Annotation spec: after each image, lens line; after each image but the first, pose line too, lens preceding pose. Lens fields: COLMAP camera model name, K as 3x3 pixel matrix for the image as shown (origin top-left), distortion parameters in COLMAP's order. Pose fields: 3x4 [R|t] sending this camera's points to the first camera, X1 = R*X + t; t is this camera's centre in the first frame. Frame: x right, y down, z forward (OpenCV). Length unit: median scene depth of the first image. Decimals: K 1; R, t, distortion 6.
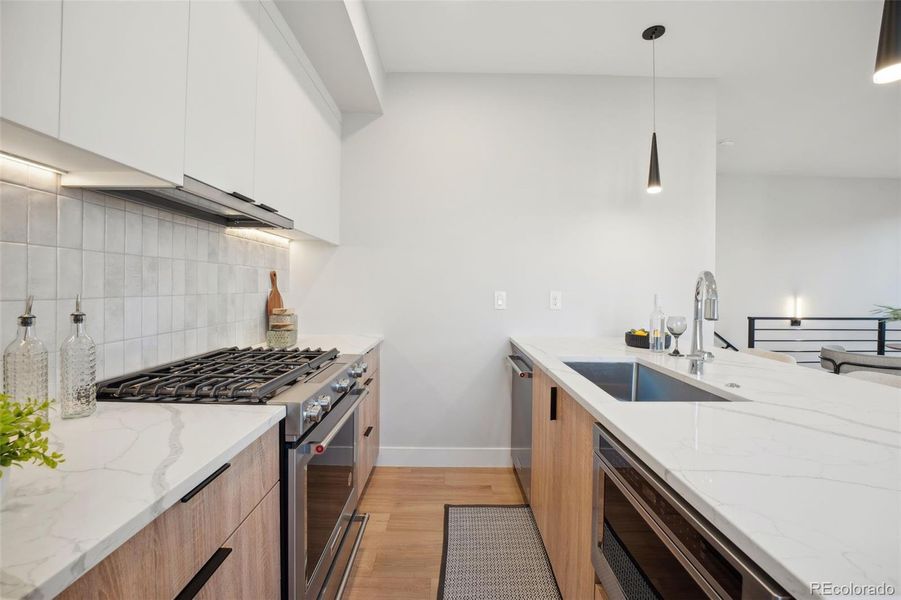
lens RADIAL K [[370.0, 0, 450.1], [0, 370.0, 290.8], [0, 0, 1]] dist [-0.026947, 0.001310]
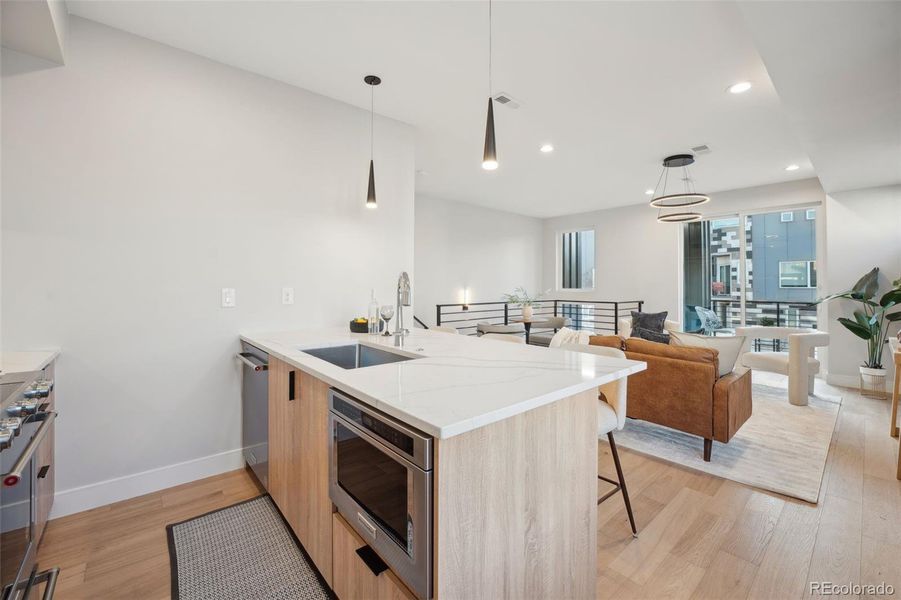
lens RADIAL K [[370.0, 0, 447.6], [0, 370.0, 273.8], [0, 0, 1]] dist [-0.026947, 0.001310]
pose [[0.760843, 0.010657, 0.648849, -0.065250], [0.011841, 0.999471, -0.030301, -0.000502], [-0.648828, 0.030738, 0.760314, -0.131242]]
